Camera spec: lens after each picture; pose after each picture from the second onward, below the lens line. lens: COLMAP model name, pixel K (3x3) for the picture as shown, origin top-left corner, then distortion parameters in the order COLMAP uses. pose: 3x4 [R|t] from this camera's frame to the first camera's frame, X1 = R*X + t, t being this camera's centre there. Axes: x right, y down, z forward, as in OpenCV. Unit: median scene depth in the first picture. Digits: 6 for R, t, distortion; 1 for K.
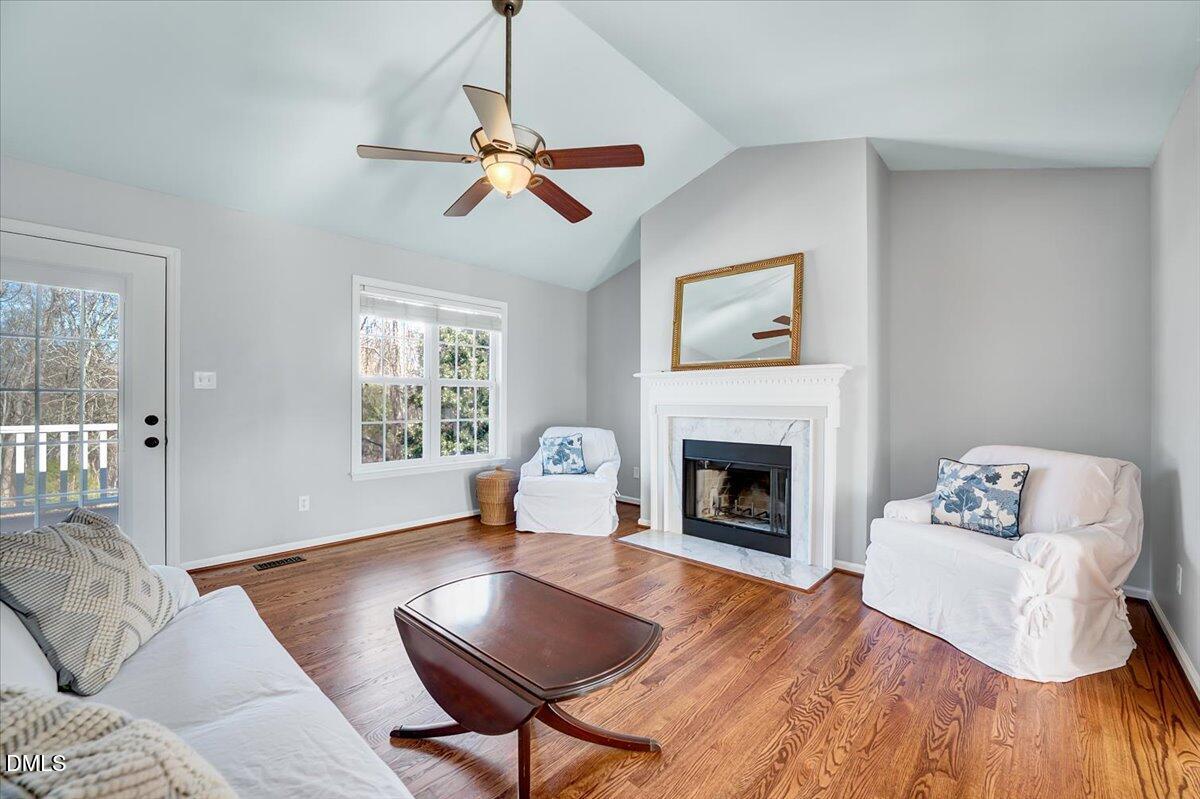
lens RADIAL K [[484.2, 0, 600.0], [0, 484.2, 399.5], [0, 0, 1]] dist [-0.012780, -0.000129]
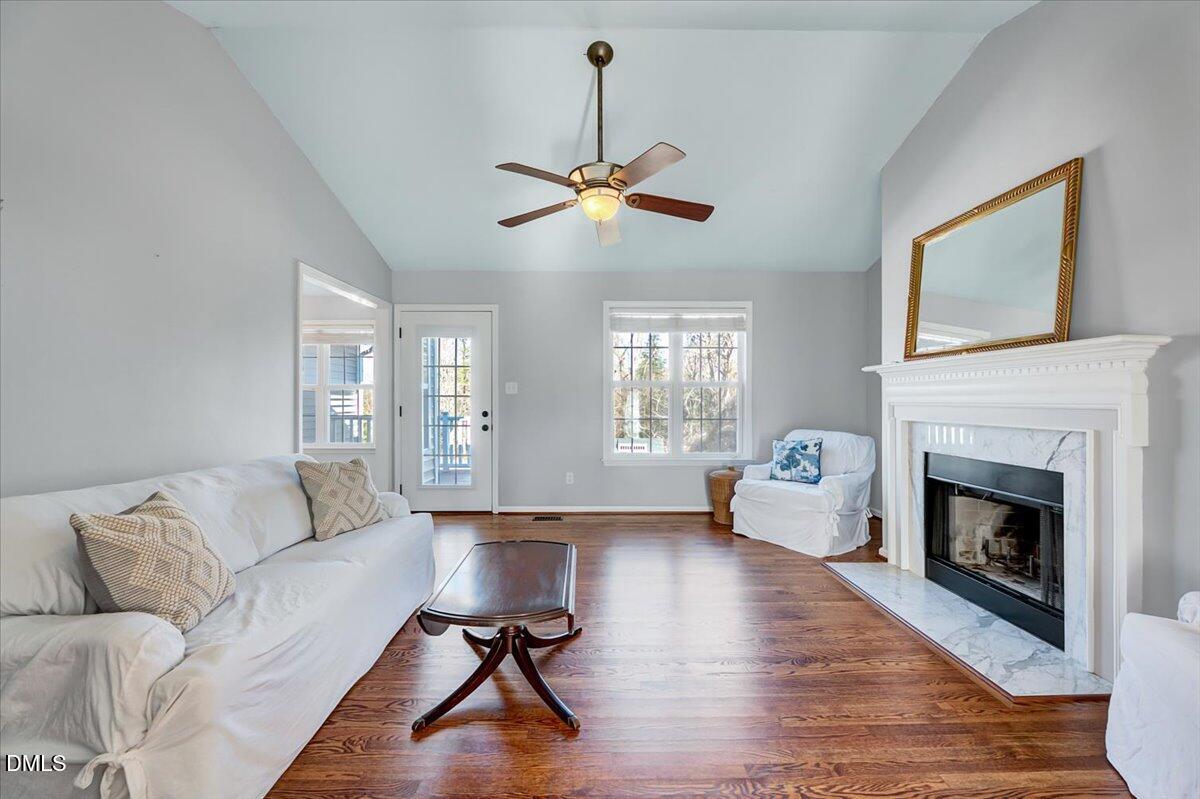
lens RADIAL K [[484.2, 0, 600.0], [0, 484.2, 399.5], [0, 0, 1]] dist [-0.012780, -0.000129]
pose [[0.684918, -0.005814, -0.728597, 0.370683], [0.005132, 0.999982, -0.003155, 0.000657], [0.728602, -0.001578, 0.684936, 0.120473]]
